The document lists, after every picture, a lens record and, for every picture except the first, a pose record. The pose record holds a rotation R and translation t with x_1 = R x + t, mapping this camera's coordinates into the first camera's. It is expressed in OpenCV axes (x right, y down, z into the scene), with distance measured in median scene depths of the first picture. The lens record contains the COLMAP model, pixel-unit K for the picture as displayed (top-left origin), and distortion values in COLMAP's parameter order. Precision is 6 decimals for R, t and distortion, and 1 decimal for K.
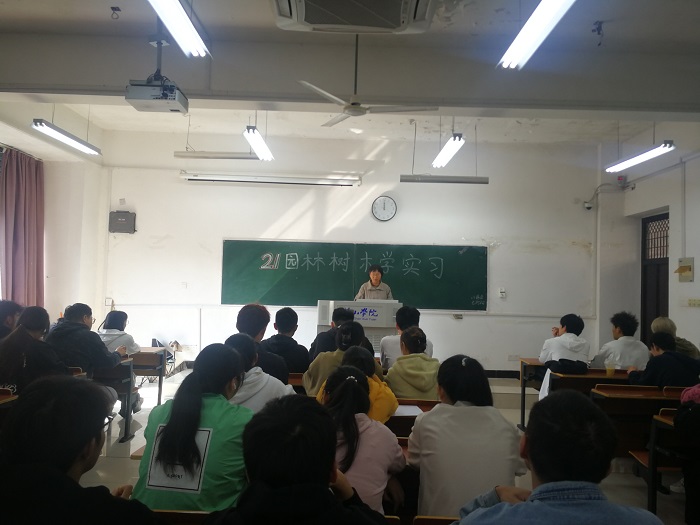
lens RADIAL K [[579.8, 0, 347.1], [0, 579.8, 262.3], [0, 0, 1]] dist [0.028516, -0.028273]
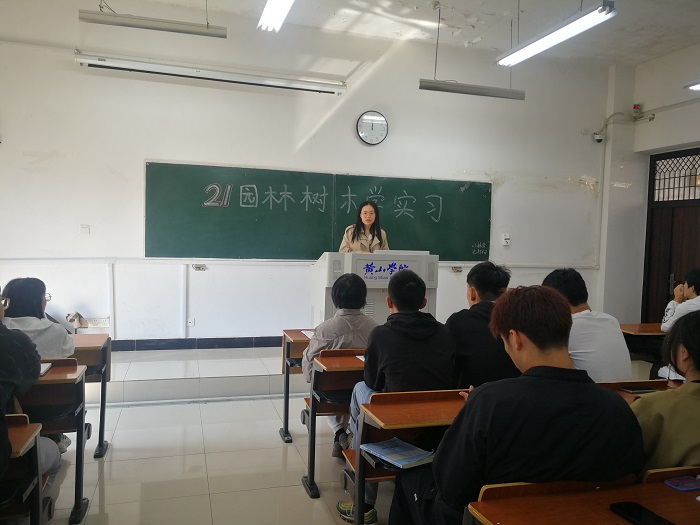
lens RADIAL K [[579.8, 0, 349.5], [0, 579.8, 267.0], [0, 0, 1]] dist [0.028516, -0.028273]
pose [[0.955535, -0.014822, 0.294506, -0.189627], [-0.016488, 0.994488, 0.103548, 0.008783], [-0.294418, -0.103800, 0.950023, 0.275404]]
